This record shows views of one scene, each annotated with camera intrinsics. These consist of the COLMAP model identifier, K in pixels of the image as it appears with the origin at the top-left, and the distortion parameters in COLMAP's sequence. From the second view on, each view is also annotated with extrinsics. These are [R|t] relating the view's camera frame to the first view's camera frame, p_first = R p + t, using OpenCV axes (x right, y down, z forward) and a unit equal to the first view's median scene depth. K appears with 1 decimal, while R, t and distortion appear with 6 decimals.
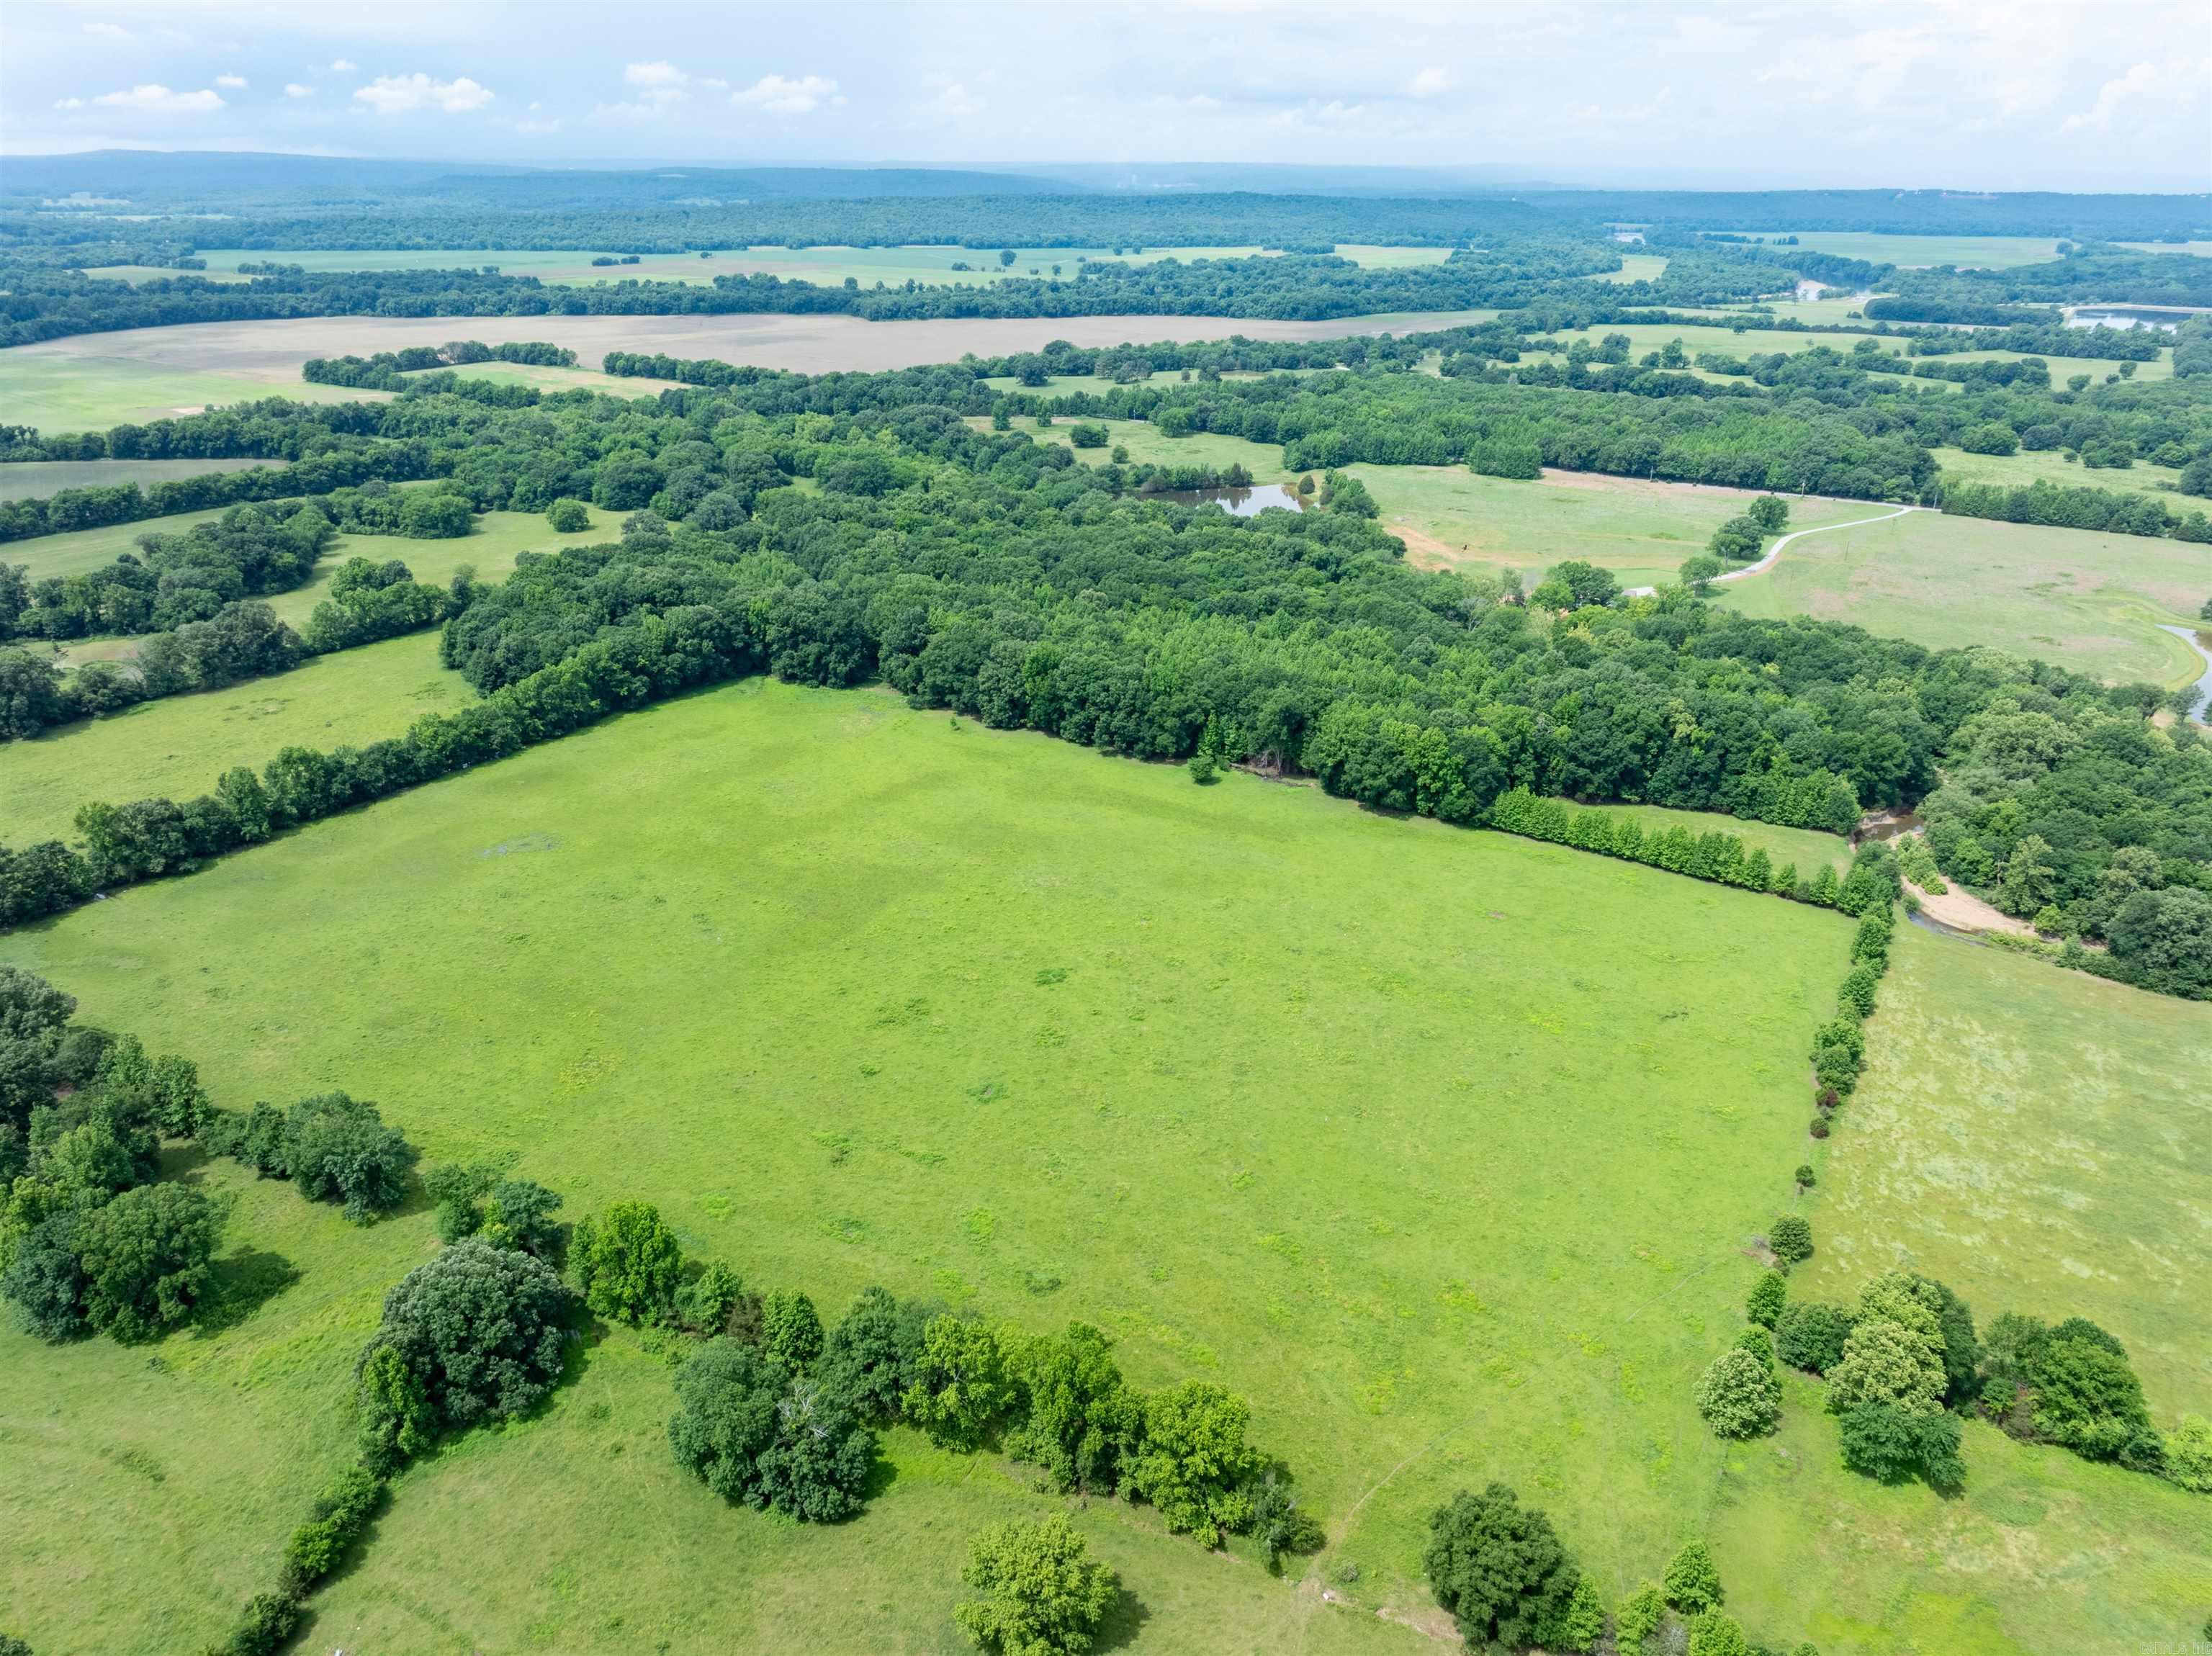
lens RADIAL K [[1558.9, 0, 1114.5], [0, 1558.9, 826.5], [0, 0, 1]] dist [-0.038010, 0.028175]
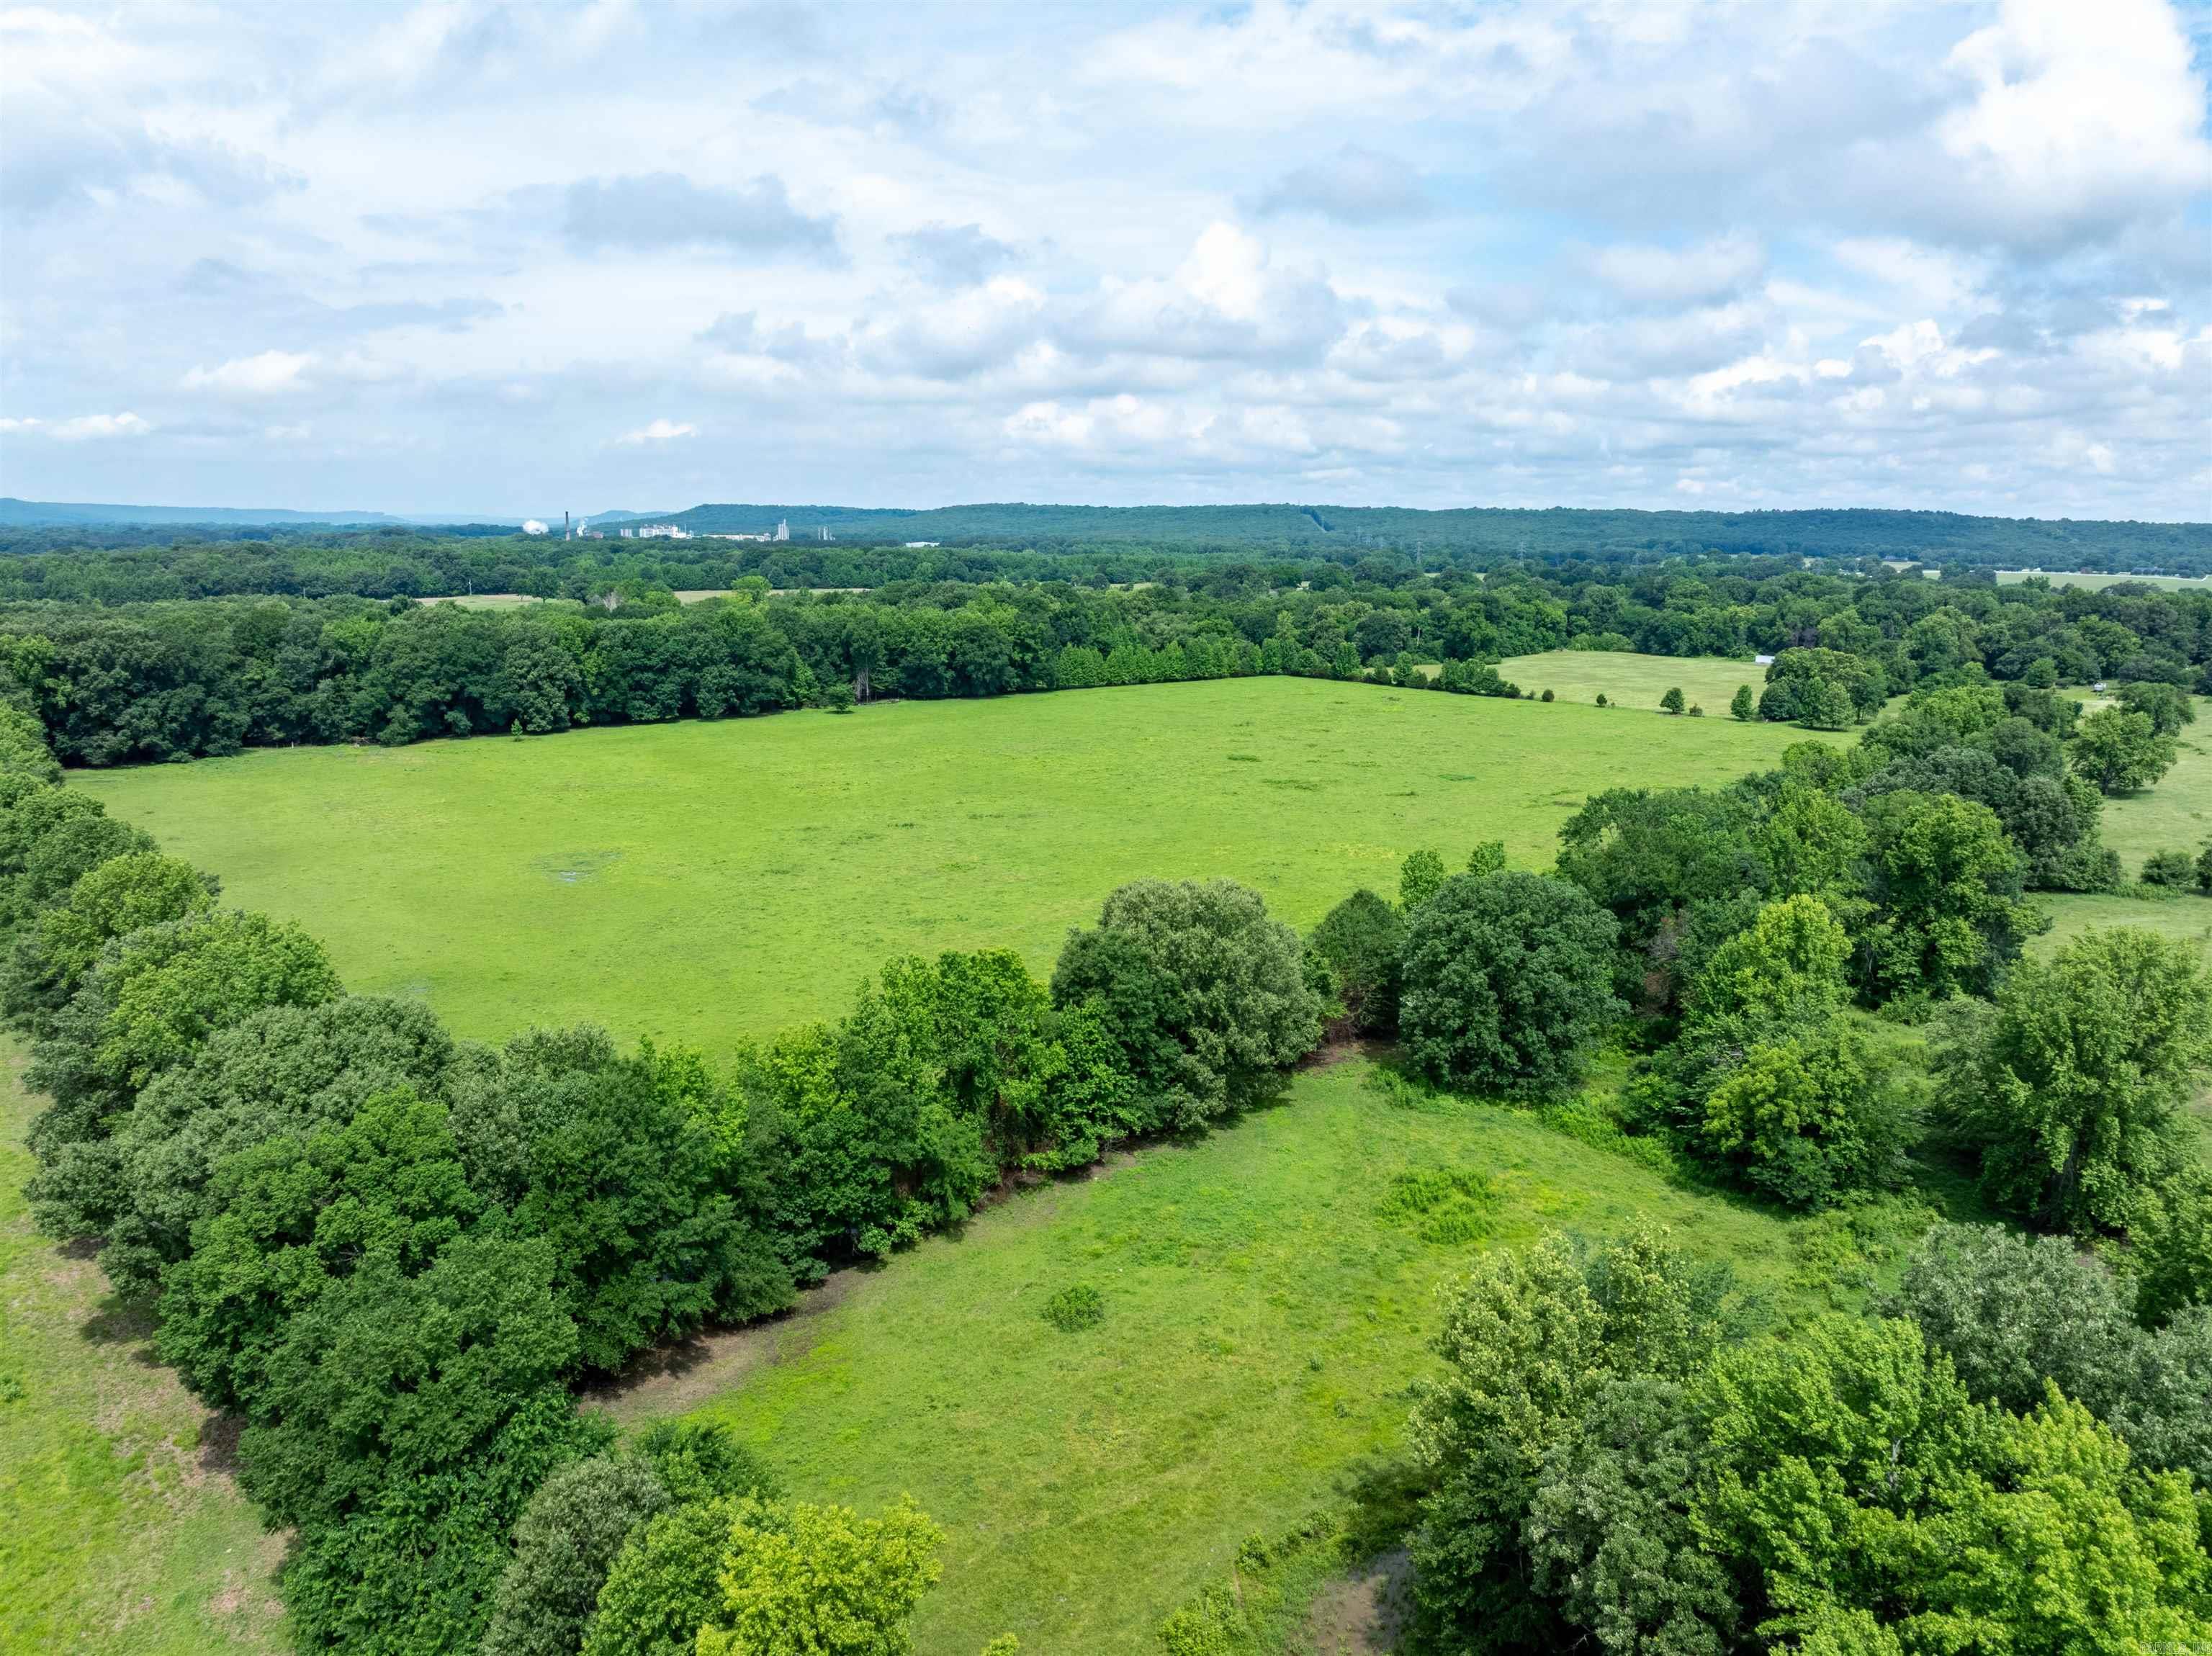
lens RADIAL K [[1558.9, 0, 1117.9], [0, 1558.9, 805.3], [0, 0, 1]] dist [-0.038010, 0.028175]
pose [[0.295018, -0.174830, 0.939361, -0.726640], [0.367248, 0.928348, 0.057441, 0.027288], [-0.882096, 0.328032, 0.338086, 0.540712]]
